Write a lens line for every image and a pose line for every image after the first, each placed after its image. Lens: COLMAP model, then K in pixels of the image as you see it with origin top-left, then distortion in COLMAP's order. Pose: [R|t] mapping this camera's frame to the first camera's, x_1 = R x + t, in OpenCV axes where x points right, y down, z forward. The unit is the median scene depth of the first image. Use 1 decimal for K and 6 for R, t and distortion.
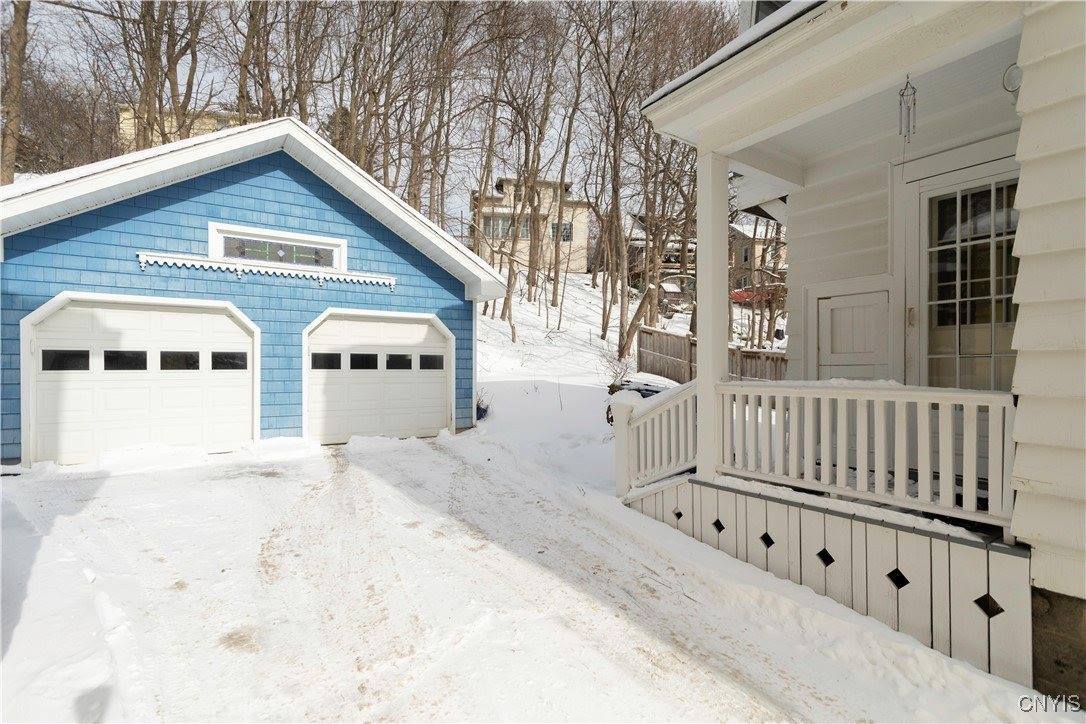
lens RADIAL K [[524.4, 0, 534.1], [0, 524.4, 366.4], [0, 0, 1]] dist [-0.025367, 0.002950]
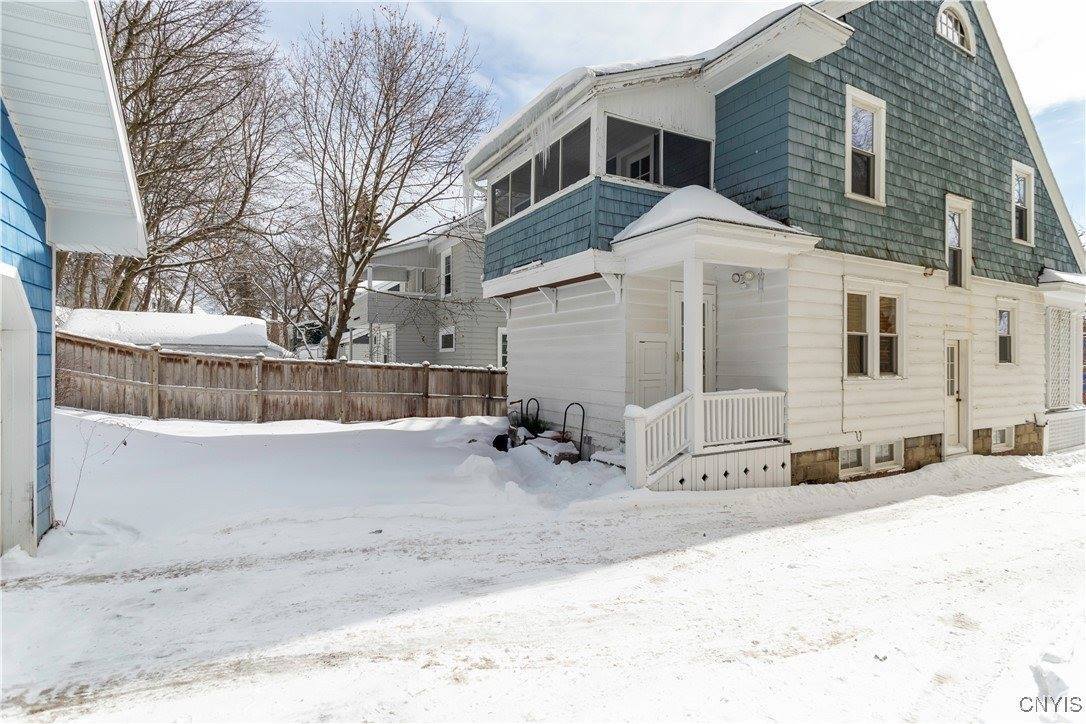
lens RADIAL K [[524.4, 0, 532.6], [0, 524.4, 360.4], [0, 0, 1]] dist [-0.025367, 0.002950]
pose [[0.073702, 0.001462, 0.997279, -1.392465], [-0.004196, 0.999991, -0.001156, -0.074345], [-0.997271, -0.004099, 0.073708, 1.428416]]
